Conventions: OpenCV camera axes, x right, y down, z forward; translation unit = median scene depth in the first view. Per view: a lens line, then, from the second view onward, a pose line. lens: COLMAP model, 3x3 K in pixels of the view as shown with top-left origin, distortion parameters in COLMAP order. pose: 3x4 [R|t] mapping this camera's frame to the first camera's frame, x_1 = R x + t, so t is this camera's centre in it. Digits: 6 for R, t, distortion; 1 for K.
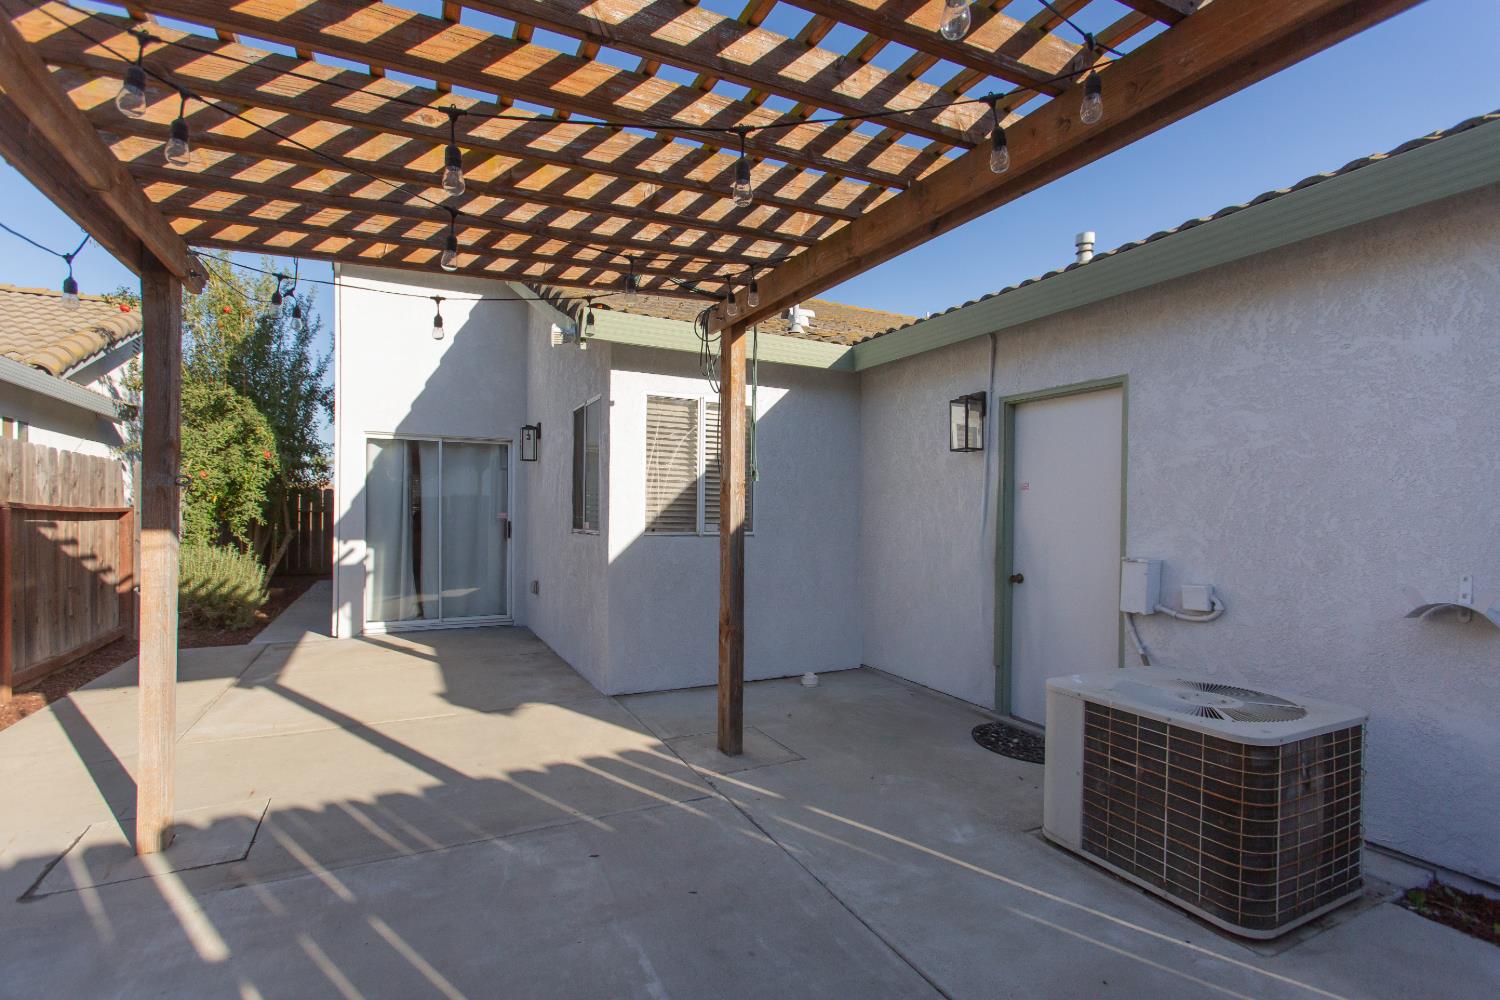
lens RADIAL K [[702.7, 0, 751.6], [0, 702.7, 520.5], [0, 0, 1]] dist [-0.002148, 0.000587]
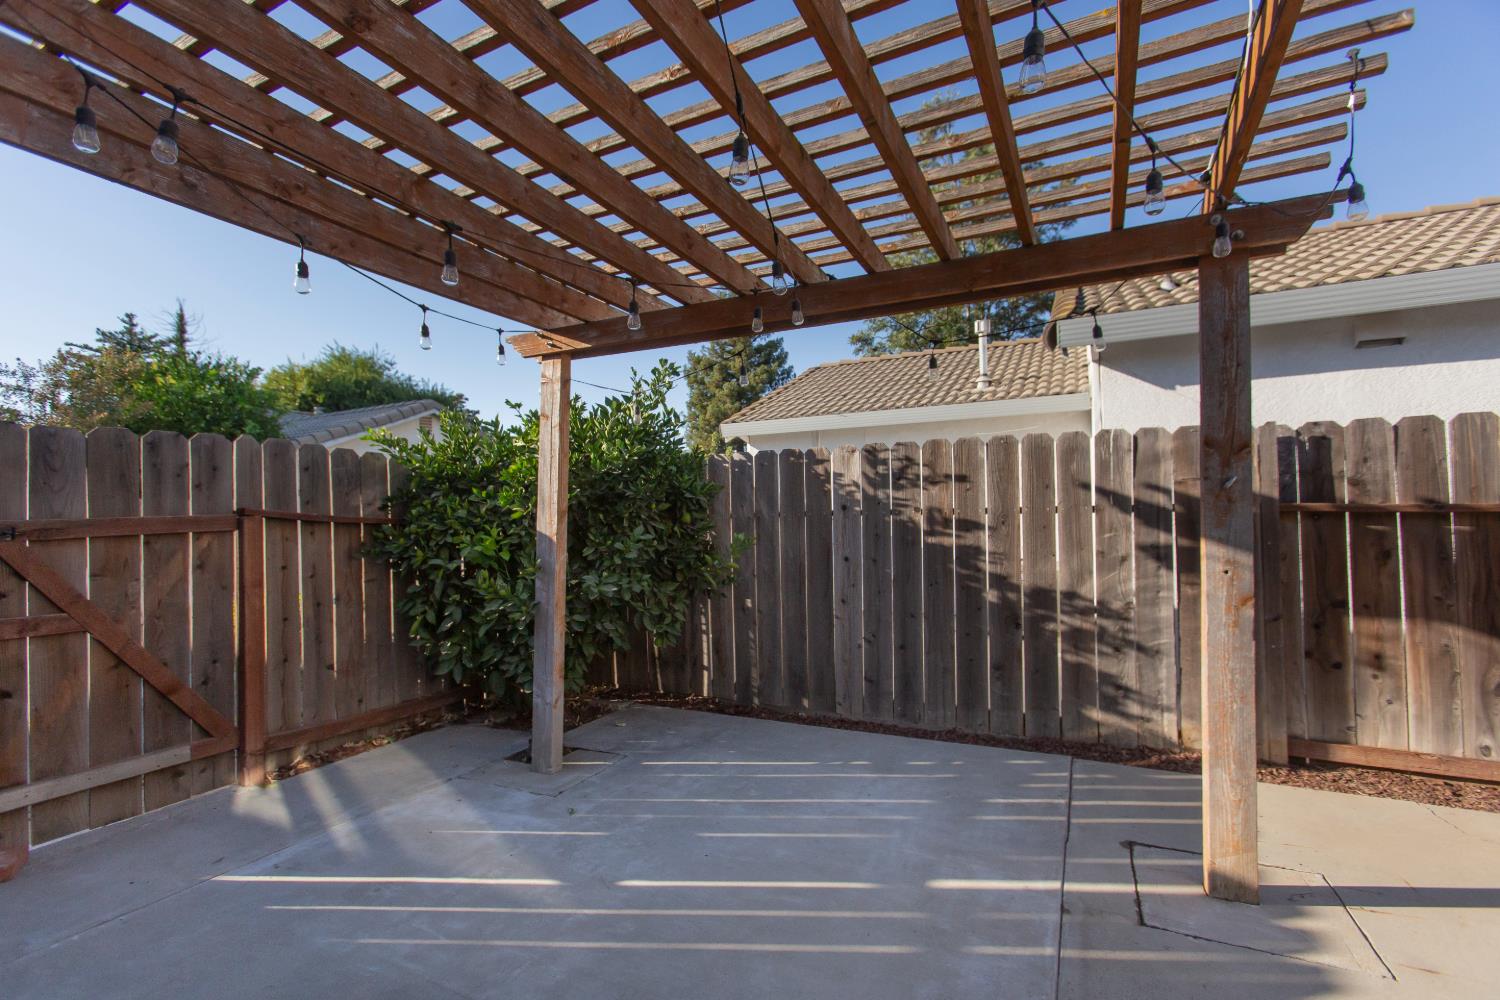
lens RADIAL K [[668.2, 0, 758.1], [0, 668.2, 518.5], [0, 0, 1]] dist [0.000162, 0.000113]
pose [[-0.807253, 0.001235, -0.590205, 0.073235], [0.004578, 0.999981, -0.004170, -0.007603], [0.590188, -0.006068, -0.807243, 0.709778]]
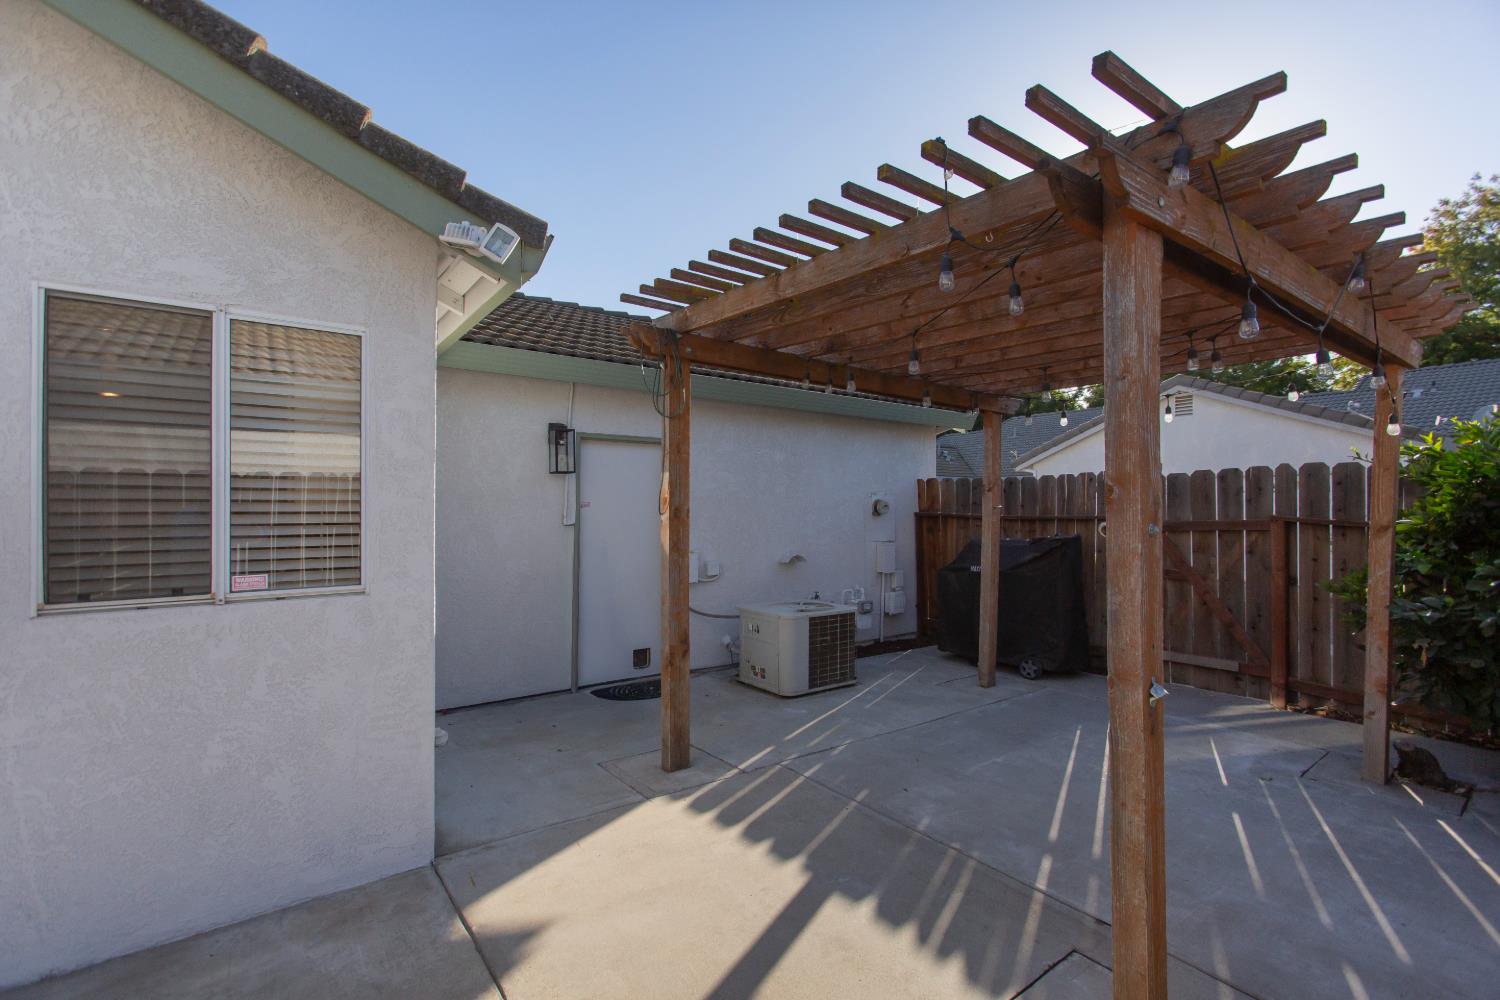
lens RADIAL K [[679.3, 0, 750.0], [0, 679.3, 500.0], [0, 0, 1]] dist [0.000863, 0.000485]
pose [[-0.180973, -0.002801, 0.983484, -0.770362], [0.001303, 0.999994, 0.003088, -0.050858], [-0.983487, 0.001840, -0.180968, 0.803575]]
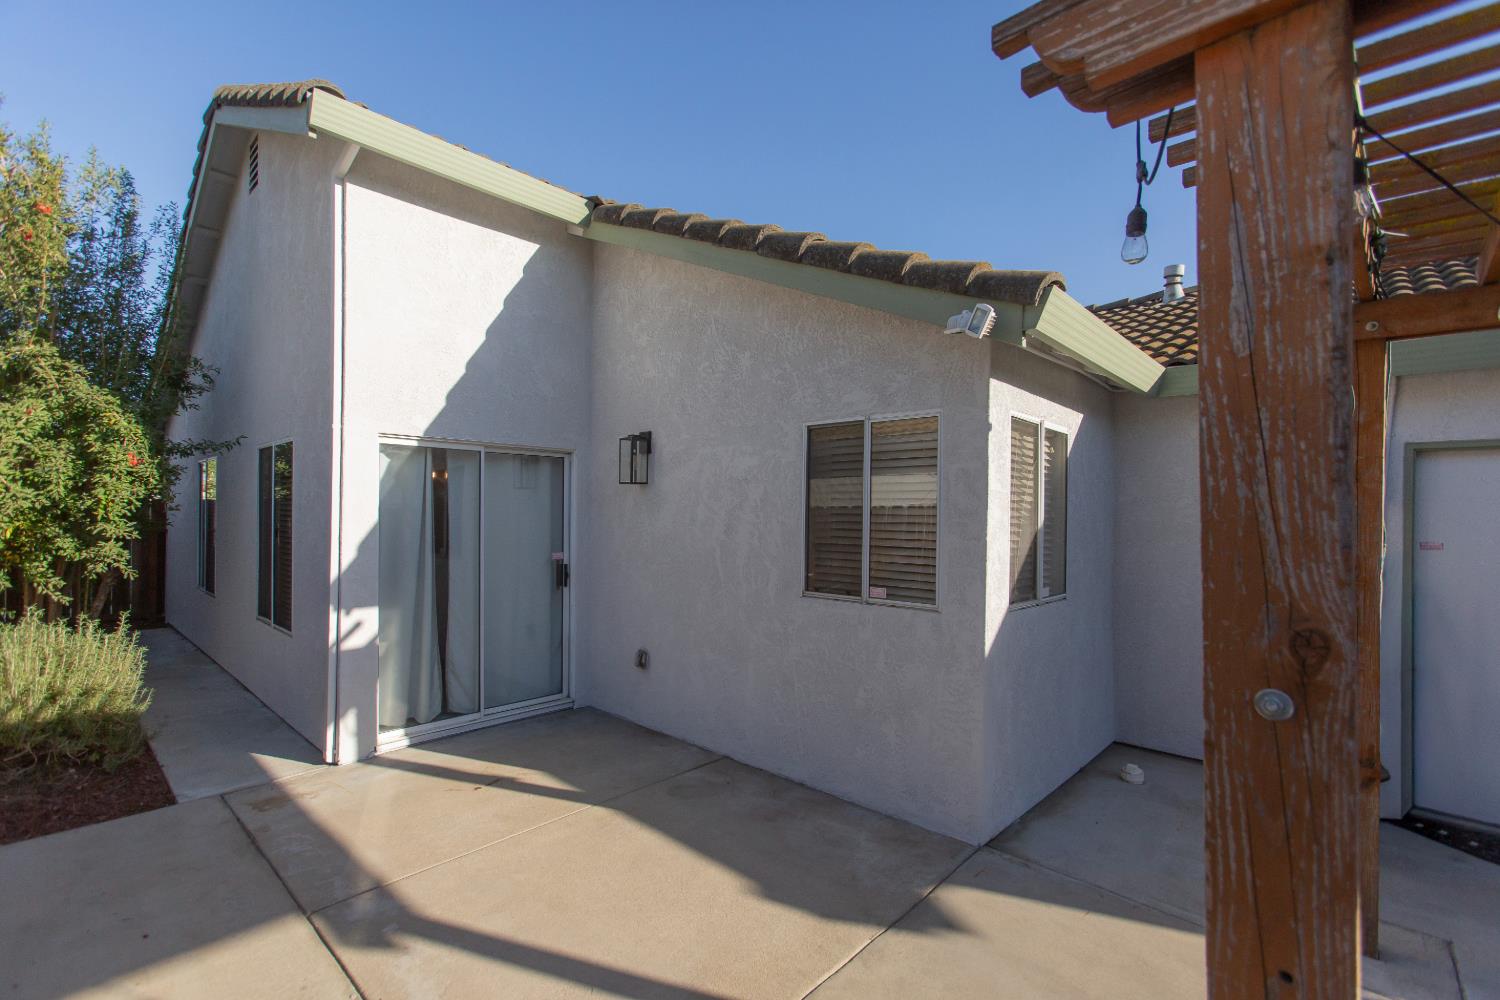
lens RADIAL K [[677.6, 0, 751.7], [0, 677.6, 515.6], [0, 0, 1]] dist [-0.002062, -0.000358]
pose [[0.939469, 0.000522, 0.342635, -0.617512], [-0.000726, 1.000000, 0.000469, -0.074408], [-0.342634, -0.000689, 0.939469, 0.429669]]
